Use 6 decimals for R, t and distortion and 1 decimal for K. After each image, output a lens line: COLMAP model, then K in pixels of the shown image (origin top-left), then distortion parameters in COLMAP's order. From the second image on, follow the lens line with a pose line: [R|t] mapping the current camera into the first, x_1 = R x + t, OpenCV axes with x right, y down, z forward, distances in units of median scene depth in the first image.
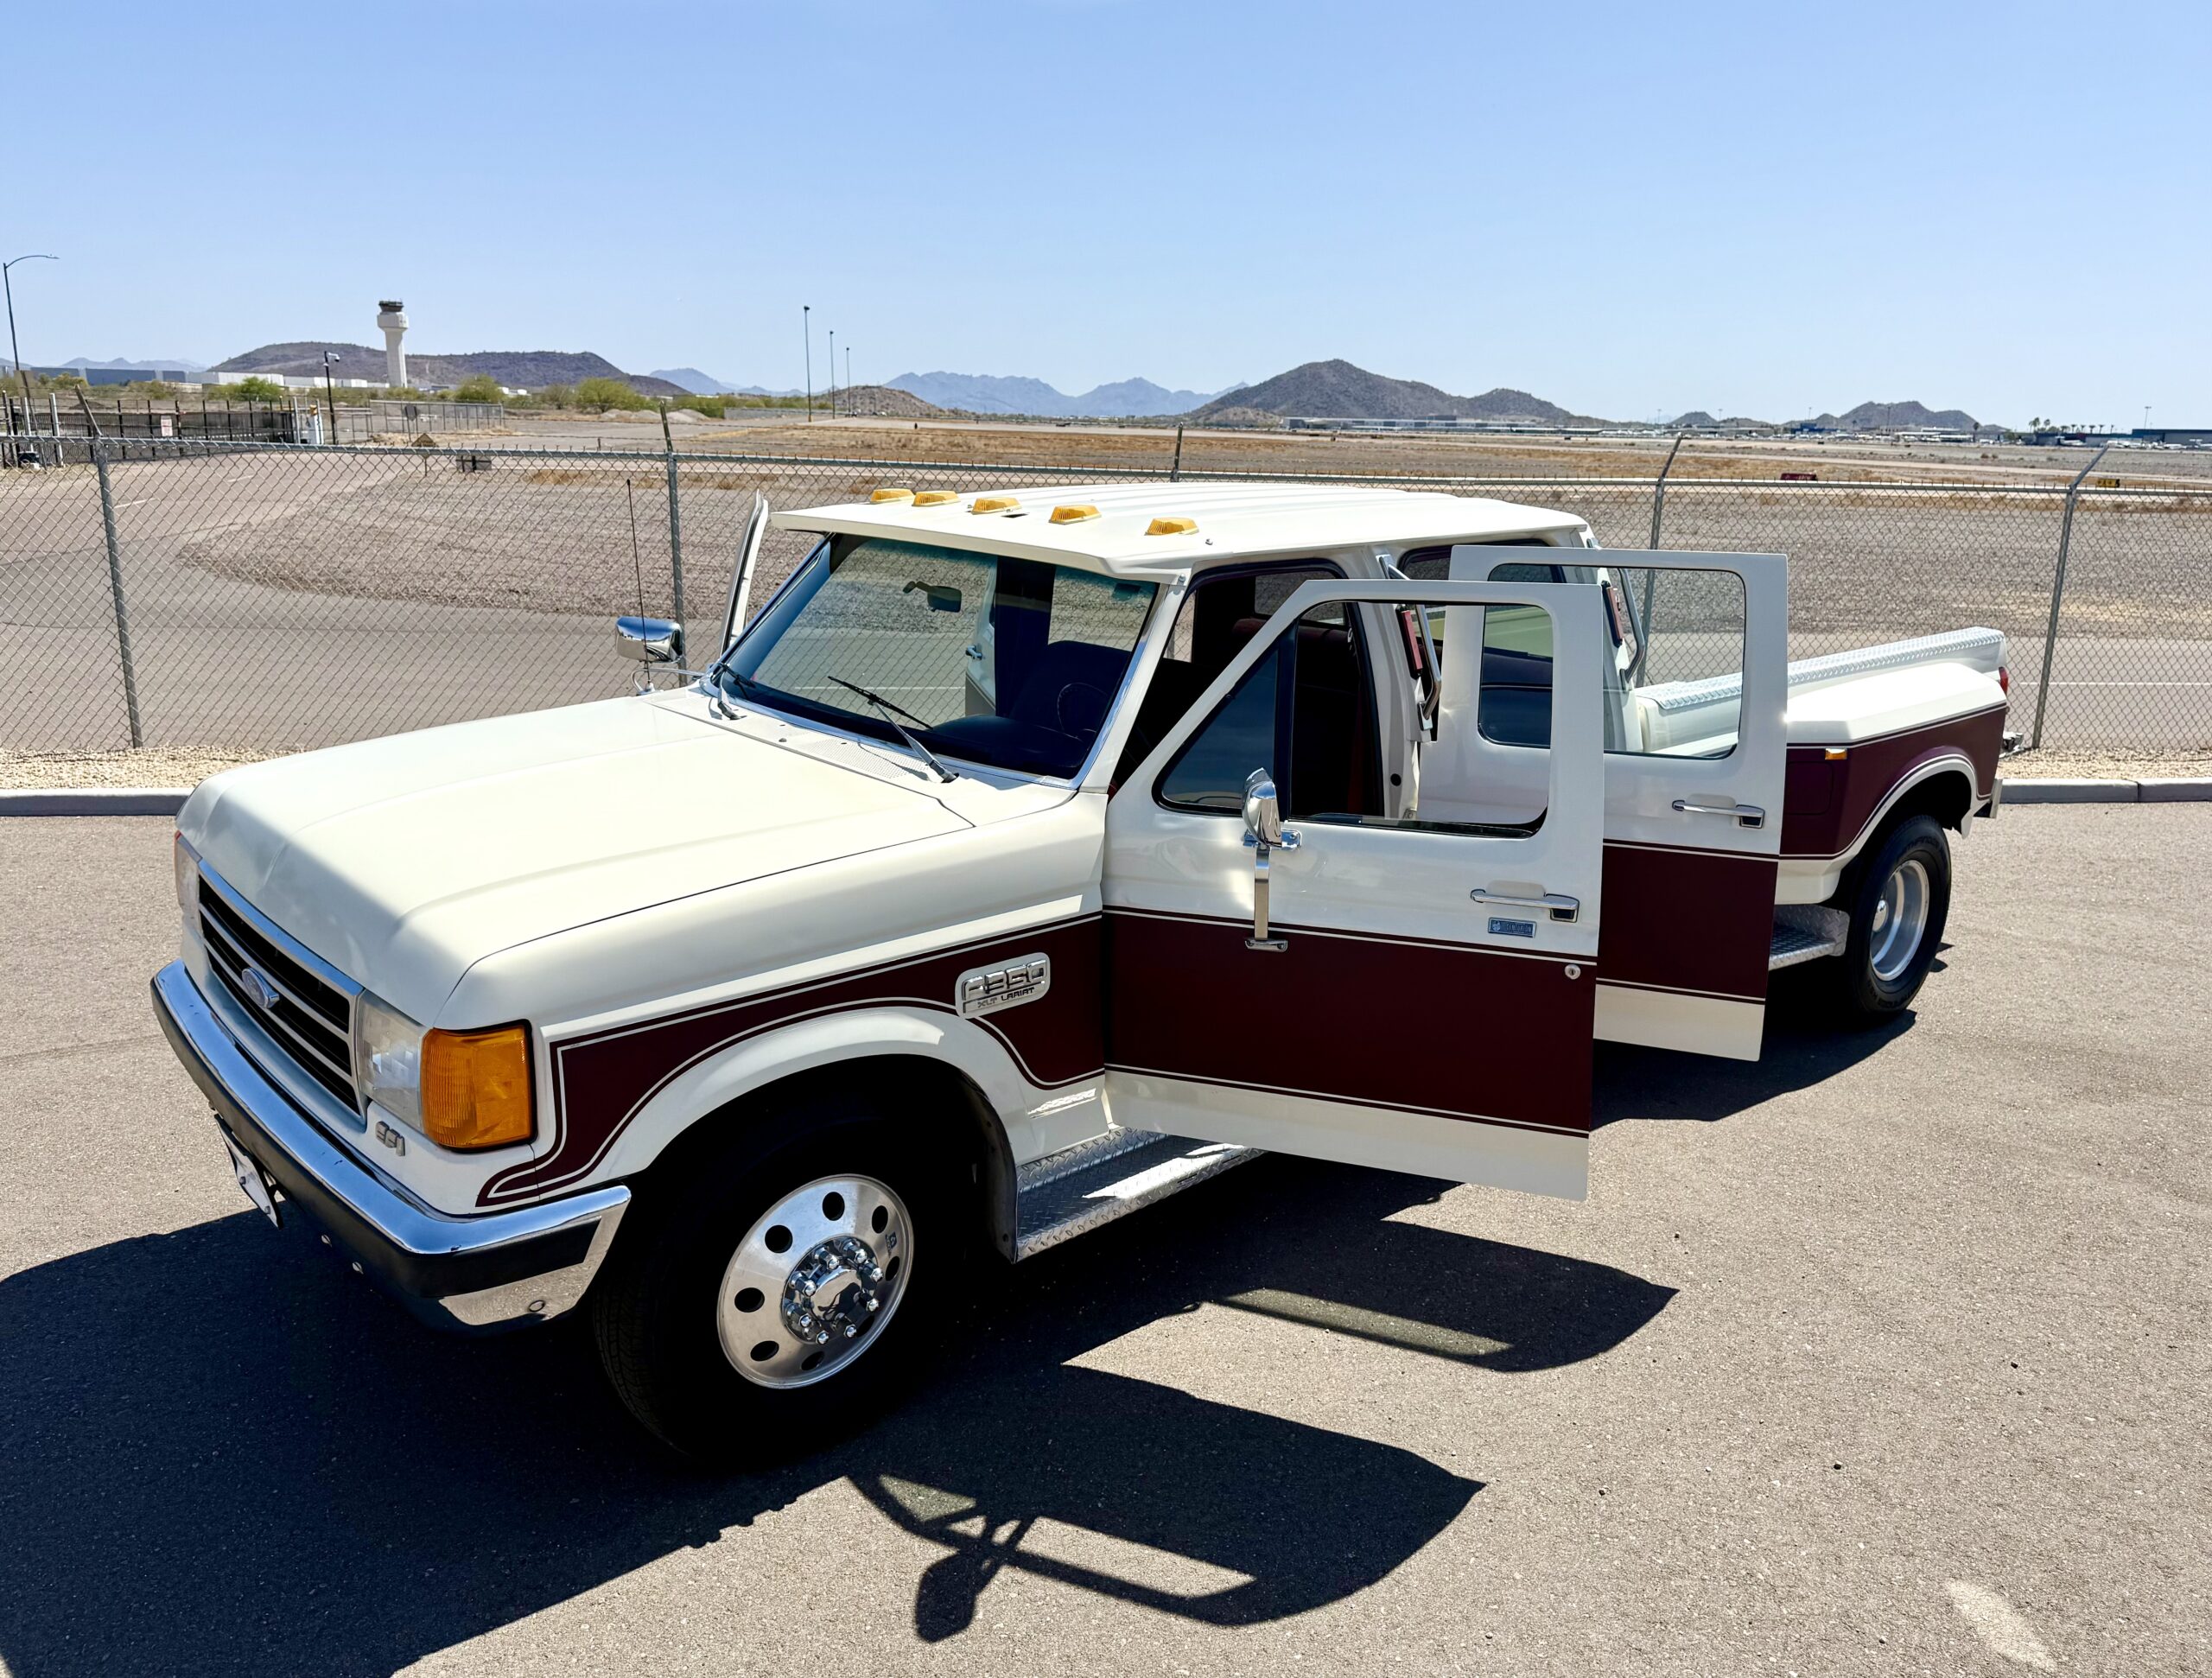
lens RADIAL K [[1661.3, 0, 1178.0], [0, 1661.3, 838.8], [0, 0, 1]] dist [0.048733, -0.035673]
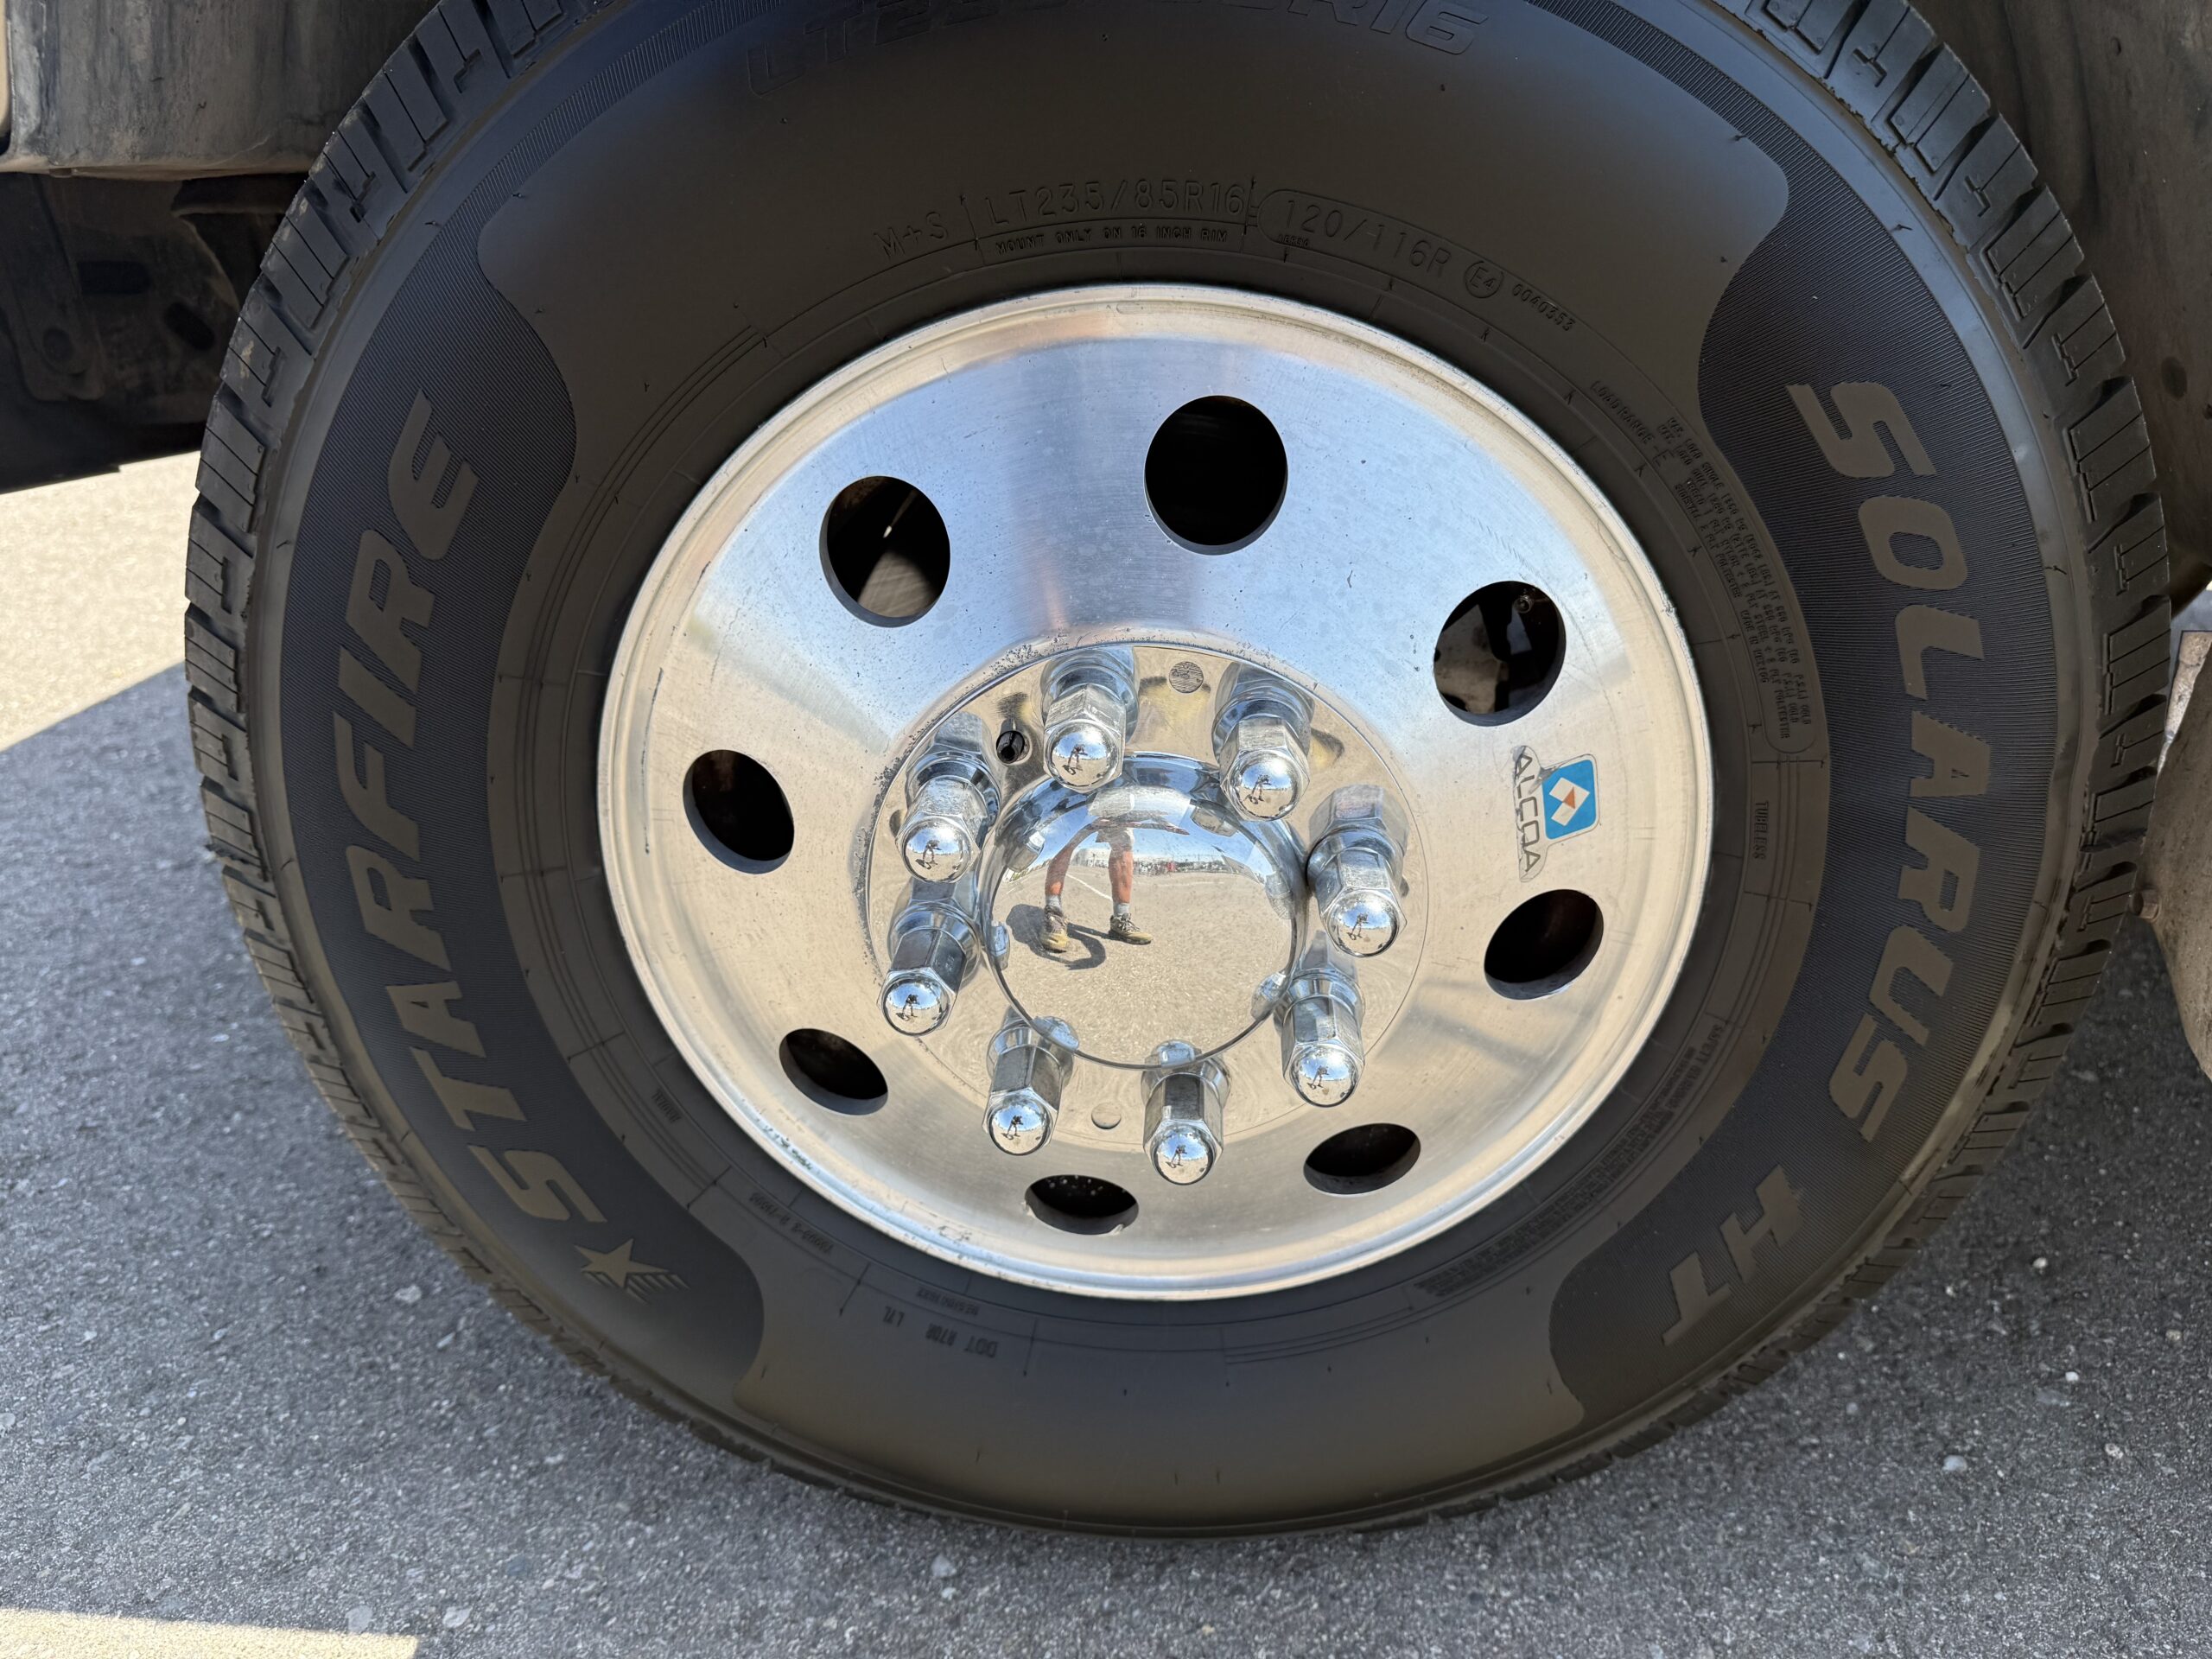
lens RADIAL K [[1533.8, 0, 1109.4], [0, 1533.8, 832.1], [0, 0, 1]] dist [0.004787, -0.002092]
pose [[0.696221, 0.264679, -0.667249, -0.093041], [-0.158588, 0.963286, 0.216635, 0.219670], [0.700090, -0.045009, 0.712634, 0.855232]]
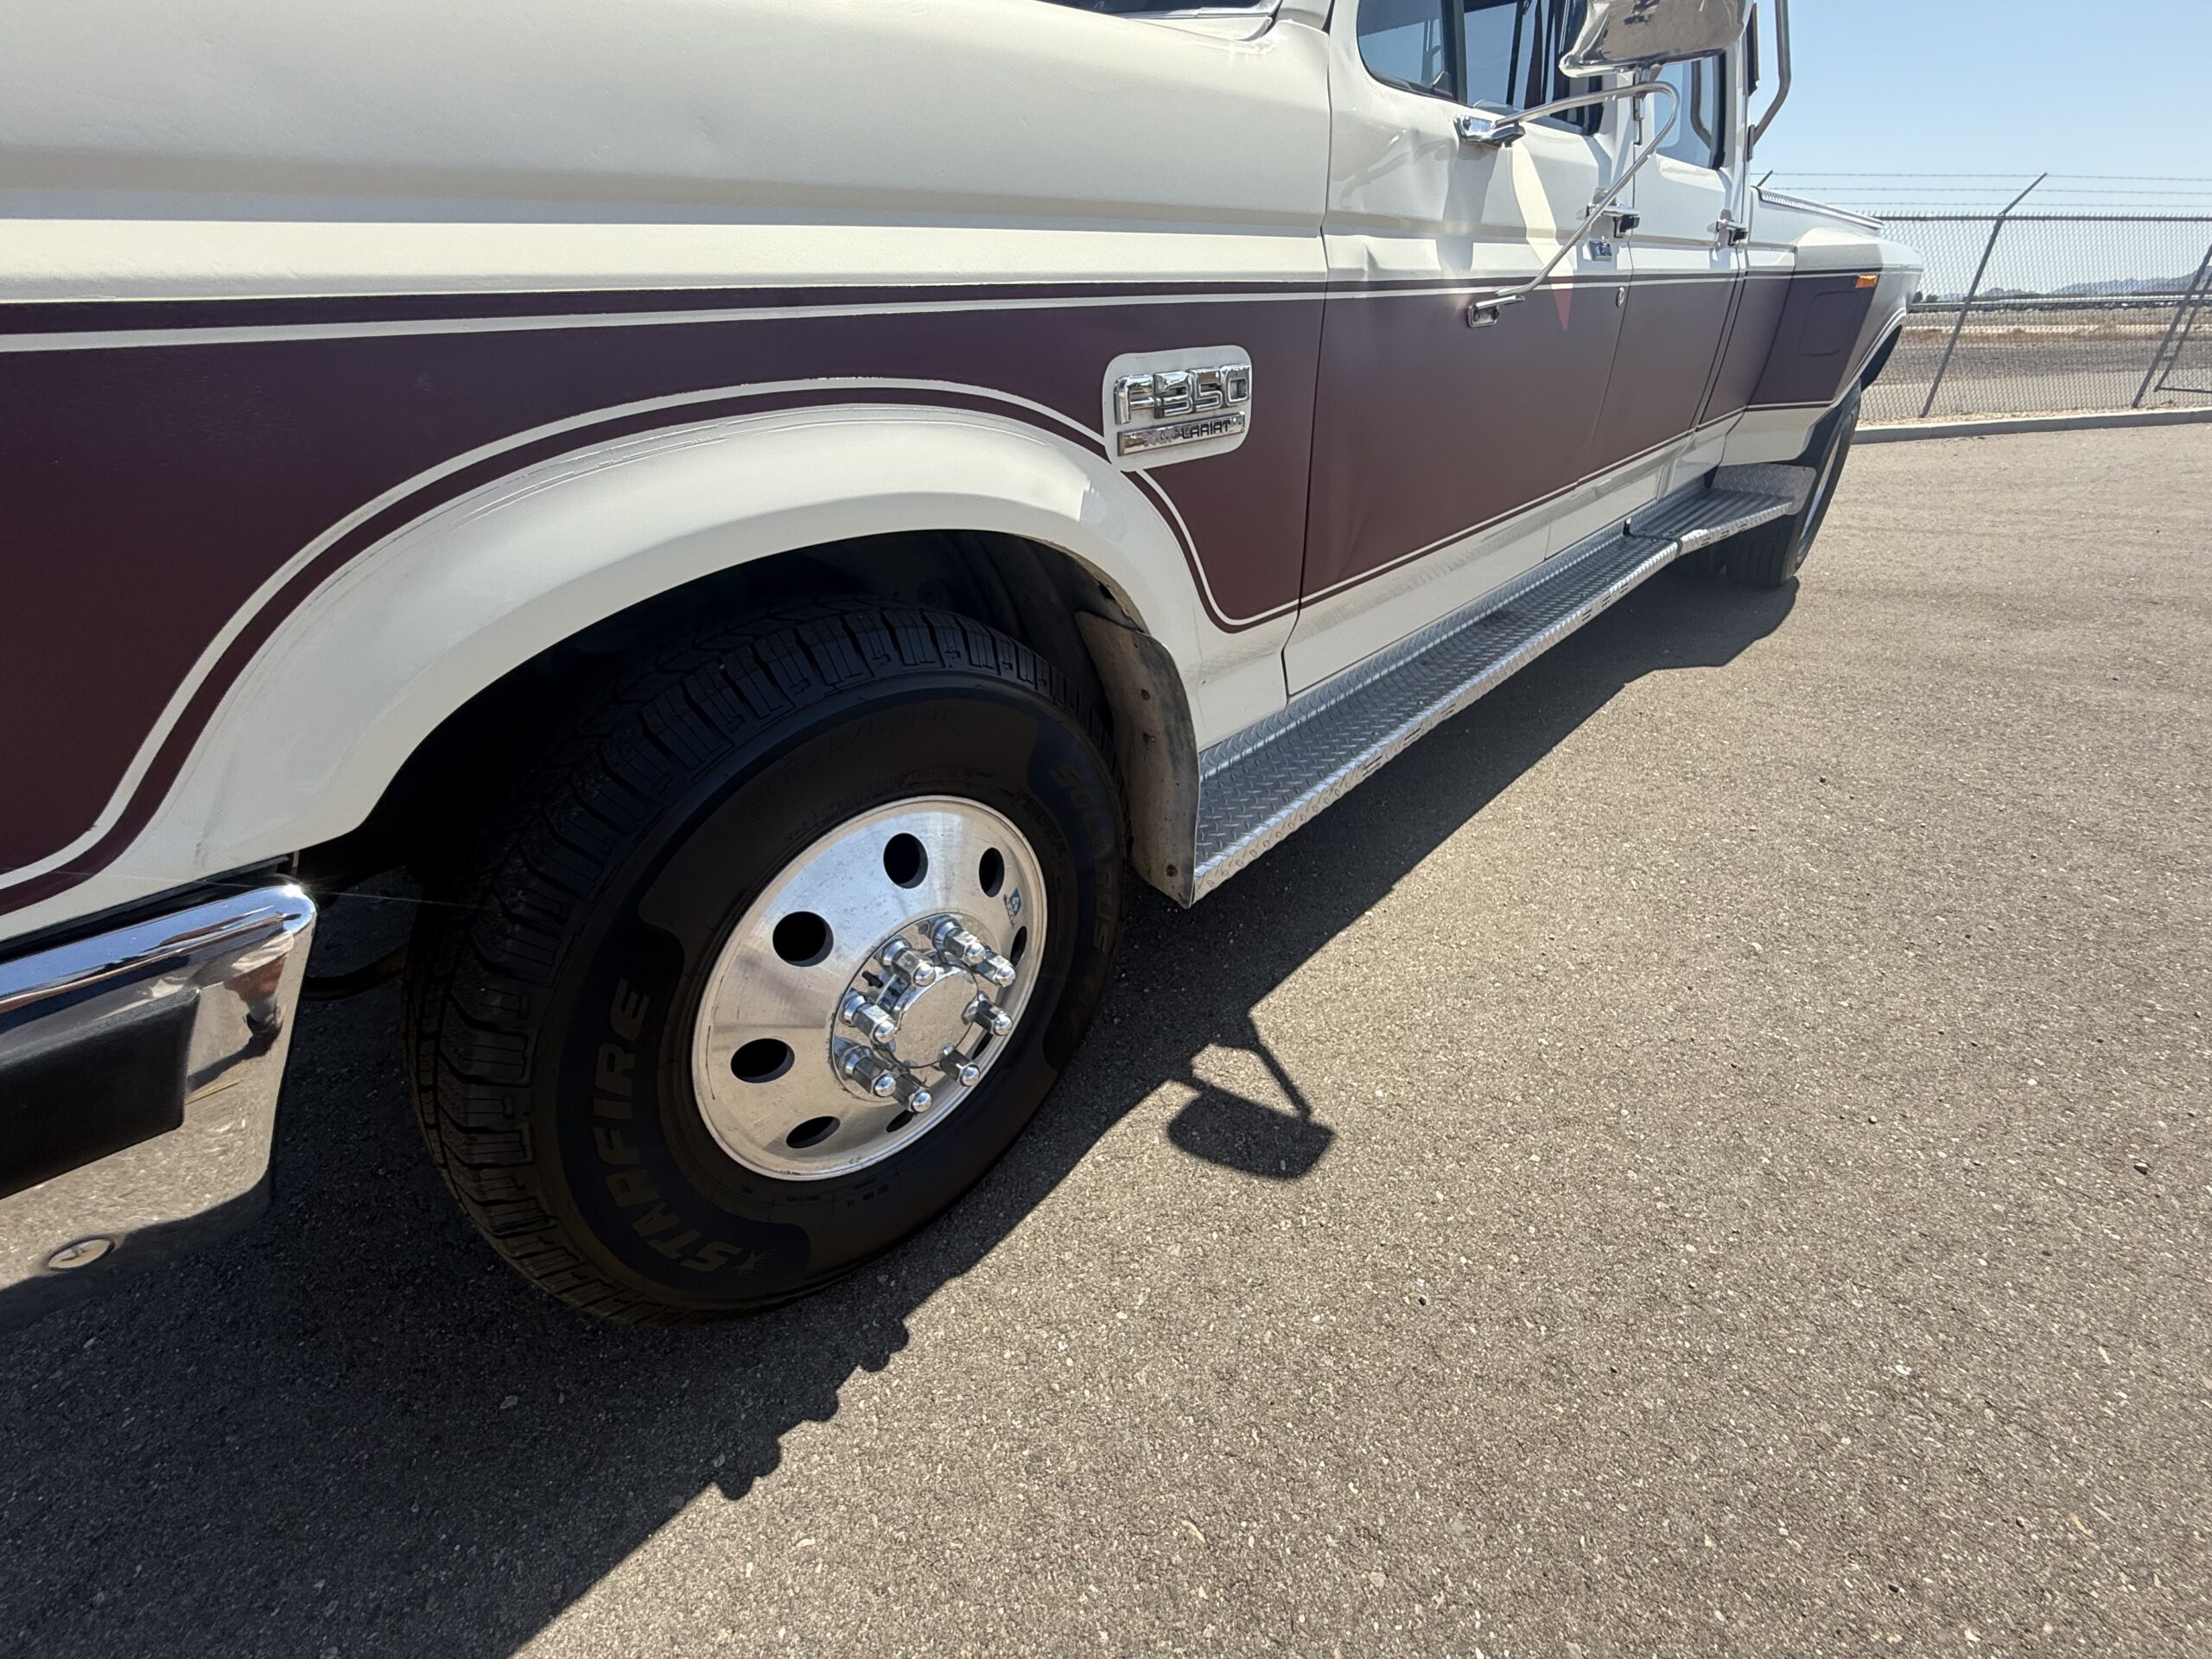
lens RADIAL K [[876.6, 0, 1098.2], [0, 876.6, 829.6], [0, 0, 1]] dist [0.001824, -0.000738]
pose [[0.995972, -0.080819, 0.038846, -0.154886], [0.067555, 0.961148, 0.267641, 0.142051], [-0.058967, -0.263938, 0.962735, 0.728392]]
